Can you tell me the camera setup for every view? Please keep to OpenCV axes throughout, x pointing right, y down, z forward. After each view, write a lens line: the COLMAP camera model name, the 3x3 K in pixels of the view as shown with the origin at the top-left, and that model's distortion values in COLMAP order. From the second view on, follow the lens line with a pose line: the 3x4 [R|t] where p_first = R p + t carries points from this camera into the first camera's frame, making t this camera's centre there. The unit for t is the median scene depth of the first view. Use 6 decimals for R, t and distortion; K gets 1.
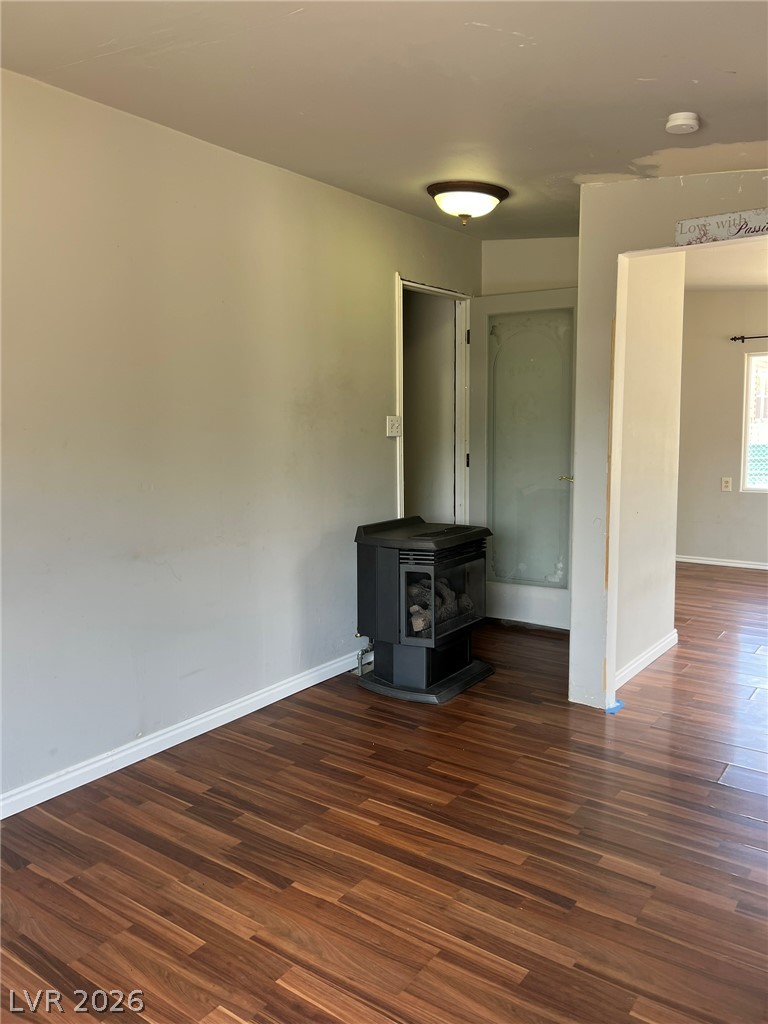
lens RADIAL K [[773.9, 0, 384.0], [0, 773.9, 512.0], [0, 0, 1]] dist [0.008578, -0.002225]
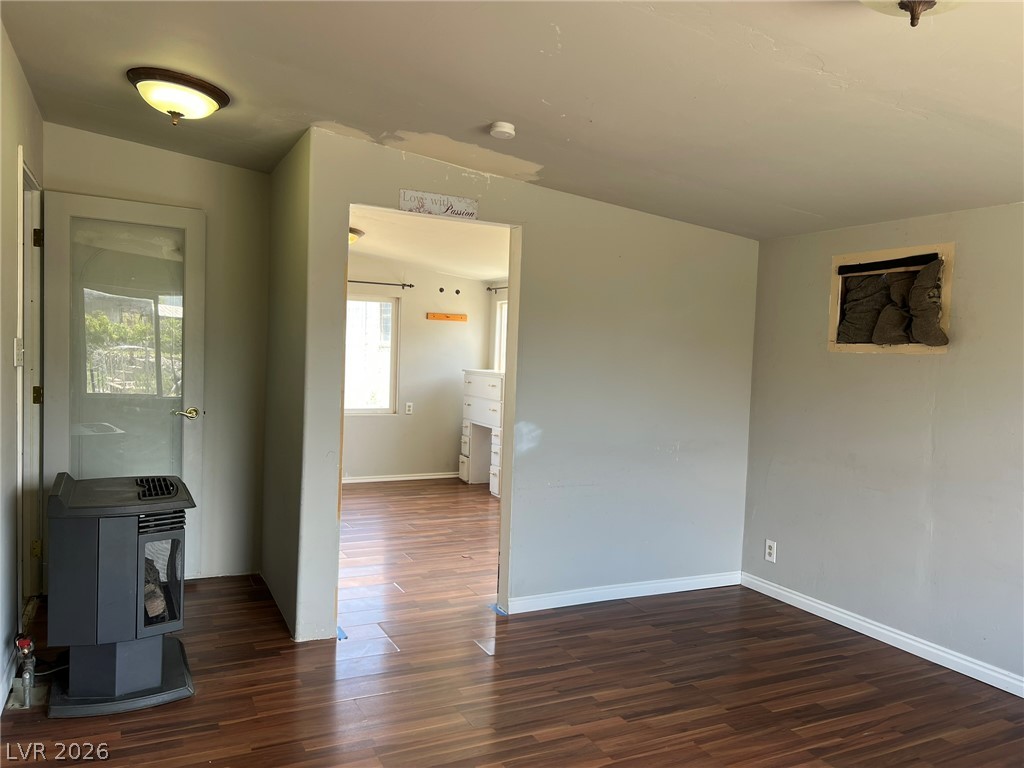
lens RADIAL K [[773.9, 0, 508.0], [0, 773.9, 398.1], [0, 0, 1]] dist [0.008578, -0.002225]
pose [[0.444784, -0.031096, 0.895098, -0.564168], [0.059184, 0.998233, 0.005269, -0.058355], [-0.893680, 0.050632, 0.445839, 0.344665]]
